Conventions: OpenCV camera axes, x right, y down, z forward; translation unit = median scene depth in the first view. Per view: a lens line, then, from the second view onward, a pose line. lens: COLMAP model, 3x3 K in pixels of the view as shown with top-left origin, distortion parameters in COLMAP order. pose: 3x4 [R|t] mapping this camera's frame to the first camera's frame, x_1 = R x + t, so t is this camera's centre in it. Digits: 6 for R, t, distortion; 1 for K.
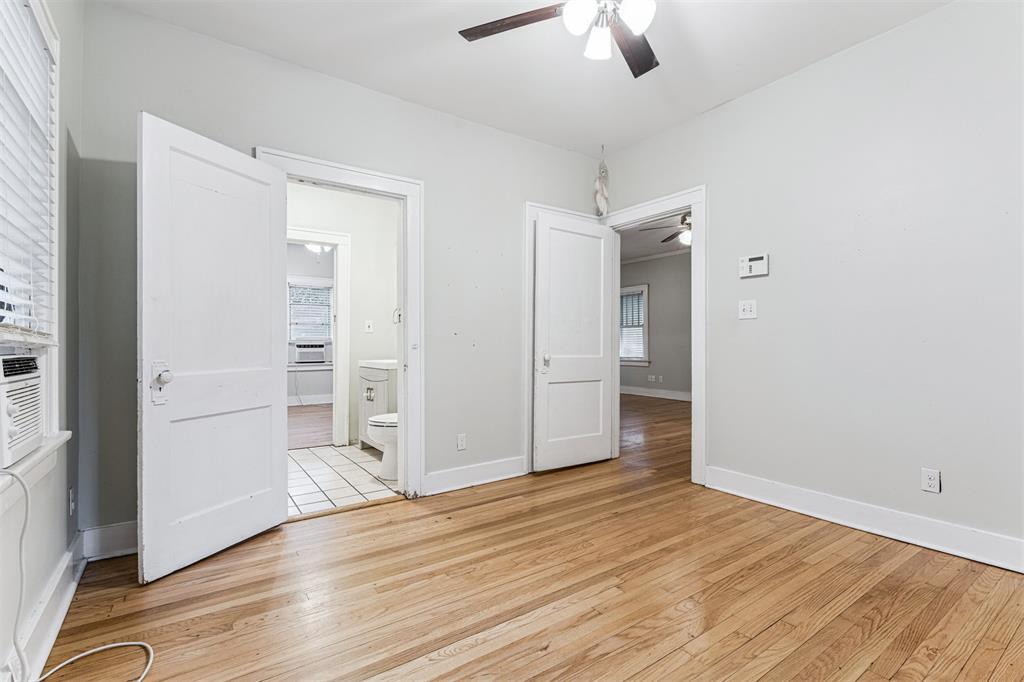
lens RADIAL K [[462.1, 0, 508.9], [0, 462.1, 336.4], [0, 0, 1]] dist [-0.001515, 0.000431]
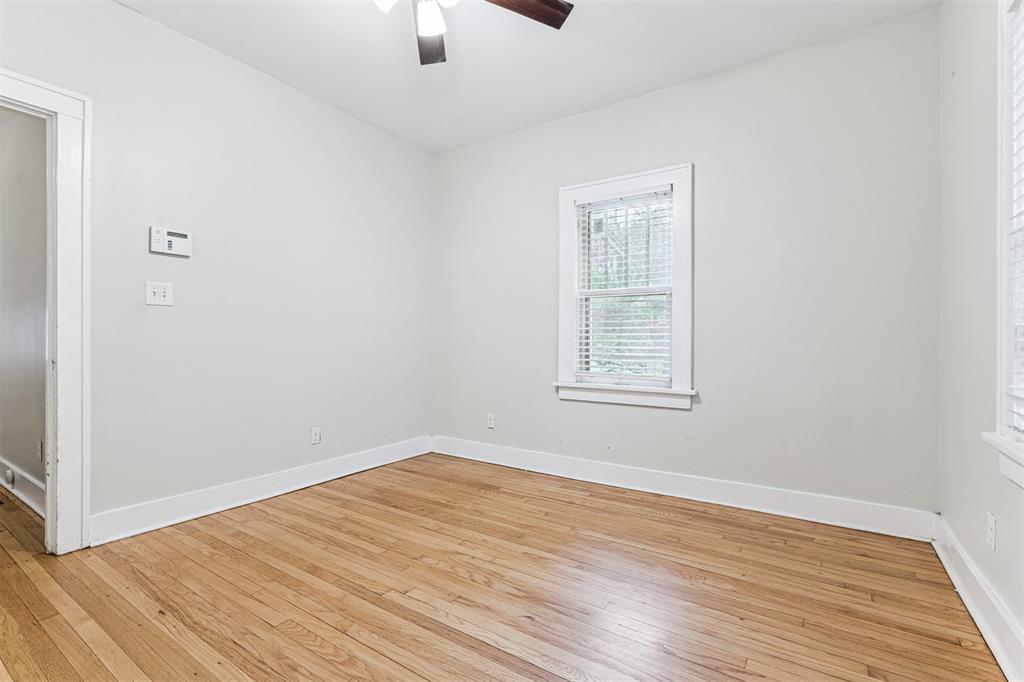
lens RADIAL K [[472.4, 0, 512.0], [0, 472.4, 341.0], [0, 0, 1]] dist [0.000209, -0.000334]
pose [[-0.363195, -0.005708, 0.931696, -0.635410], [-0.020143, 0.999796, -0.001727, 0.017046], [-0.931495, -0.019395, -0.363236, 0.981066]]
